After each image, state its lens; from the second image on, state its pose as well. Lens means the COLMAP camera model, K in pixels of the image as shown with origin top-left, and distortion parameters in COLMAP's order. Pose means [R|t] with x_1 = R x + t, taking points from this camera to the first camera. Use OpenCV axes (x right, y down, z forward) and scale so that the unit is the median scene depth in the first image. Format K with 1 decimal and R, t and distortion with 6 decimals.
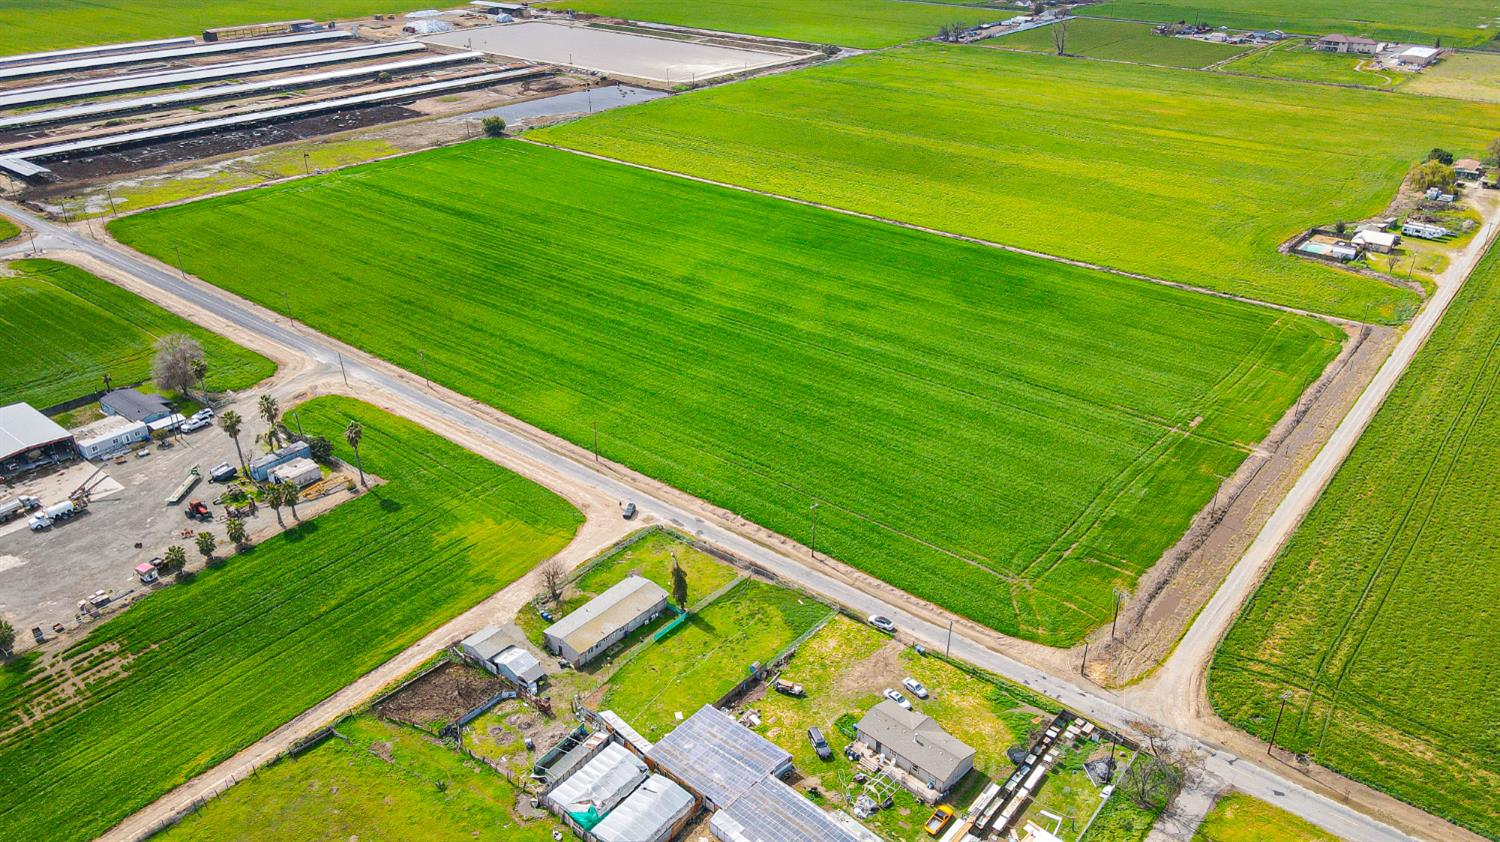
lens RADIAL K [[1109.6, 0, 754.3], [0, 1109.6, 420.8], [0, 0, 1]] dist [-0.009150, 0.041527]
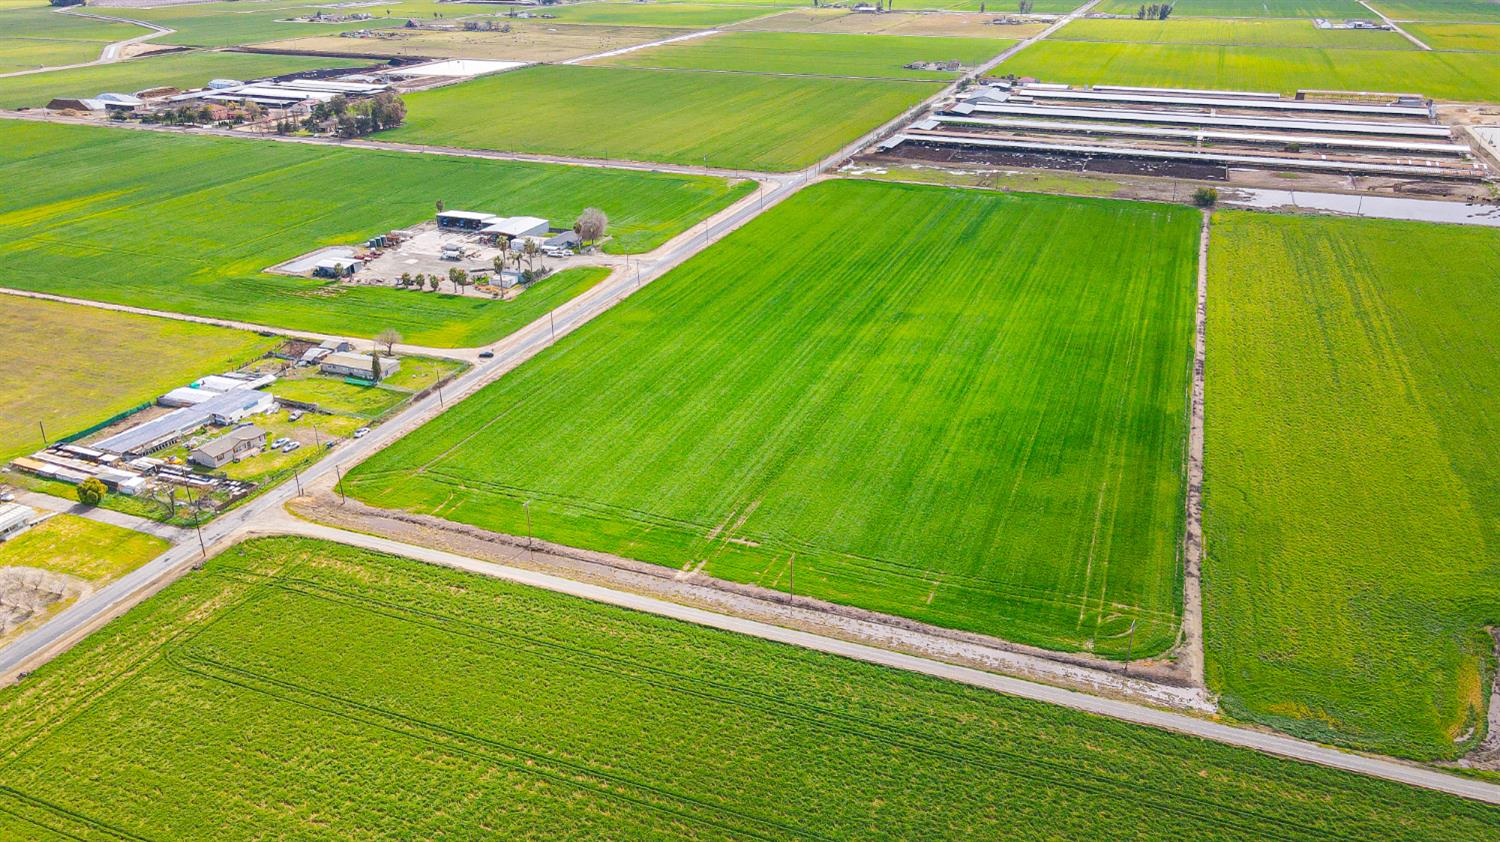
lens RADIAL K [[1109.6, 0, 754.3], [0, 1109.6, 420.8], [0, 0, 1]] dist [-0.009150, 0.041527]
pose [[0.300660, 0.385906, -0.872170, 0.998730], [-0.431778, 0.870474, 0.236310, -0.262433], [0.850395, 0.305535, 0.428343, 0.512128]]
